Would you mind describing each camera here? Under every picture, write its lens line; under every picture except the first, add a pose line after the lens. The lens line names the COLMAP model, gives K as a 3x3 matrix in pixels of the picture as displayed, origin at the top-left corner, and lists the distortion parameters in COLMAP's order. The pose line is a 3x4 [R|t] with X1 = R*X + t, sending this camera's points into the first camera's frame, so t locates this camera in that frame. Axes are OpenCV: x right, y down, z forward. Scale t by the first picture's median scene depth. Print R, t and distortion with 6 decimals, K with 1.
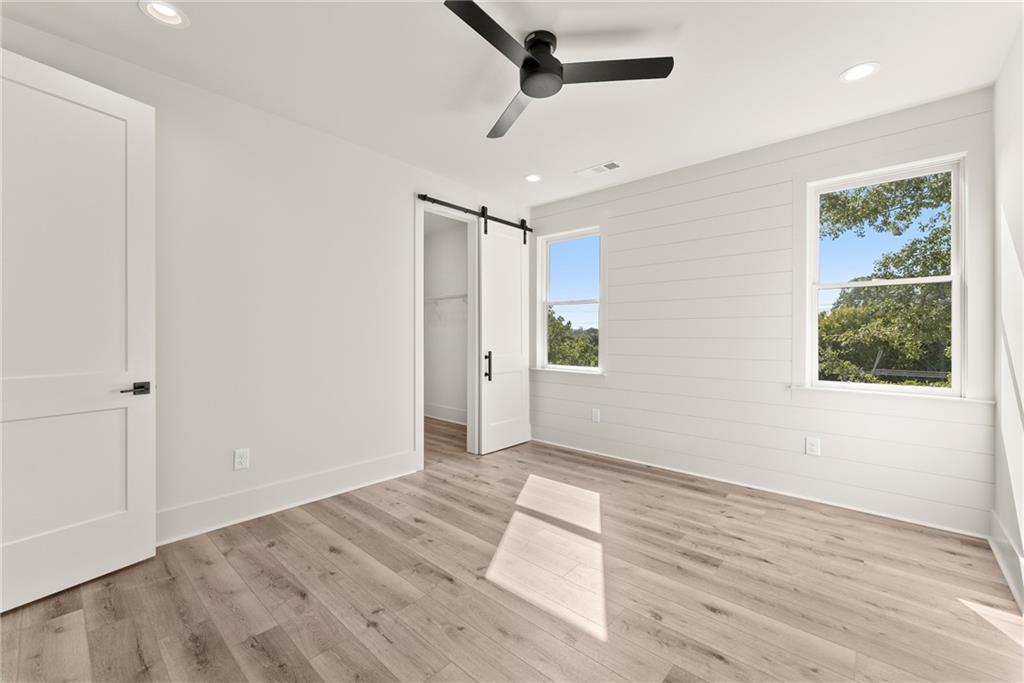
lens RADIAL K [[416.4, 0, 518.1], [0, 416.4, 336.2], [0, 0, 1]] dist [0.002520, 0.000083]
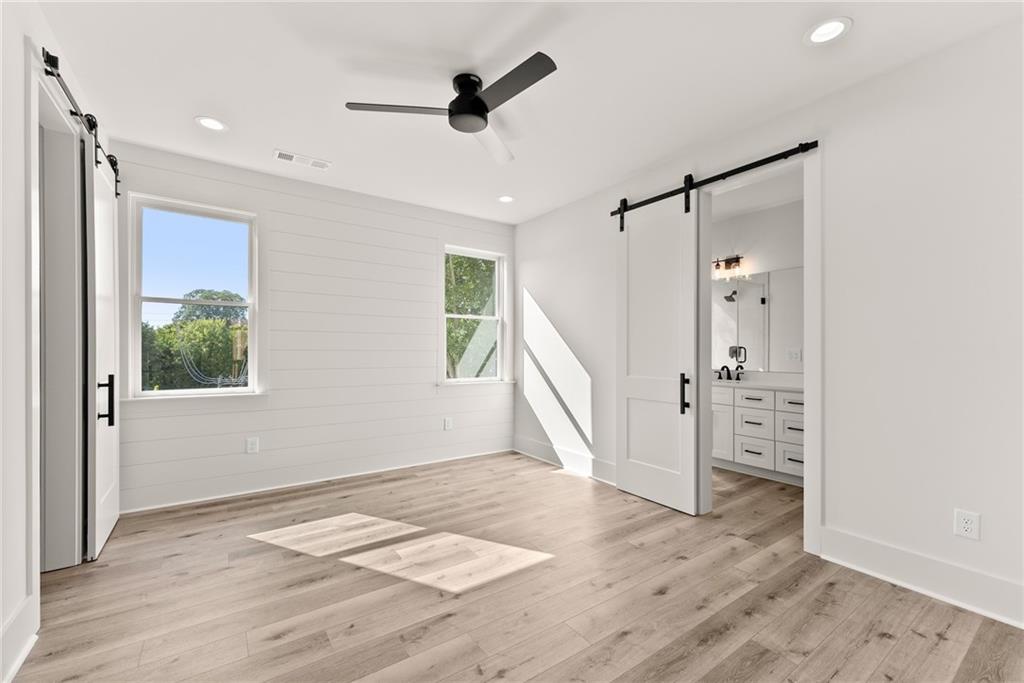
lens RADIAL K [[416.4, 0, 515.9], [0, 416.4, 348.9], [0, 0, 1]] dist [0.002520, 0.000083]
pose [[0.232848, -0.000858, 0.972513, -0.700181], [-0.004210, 0.999989, 0.001890, -0.005085], [-0.972504, -0.004535, 0.232842, 0.440219]]
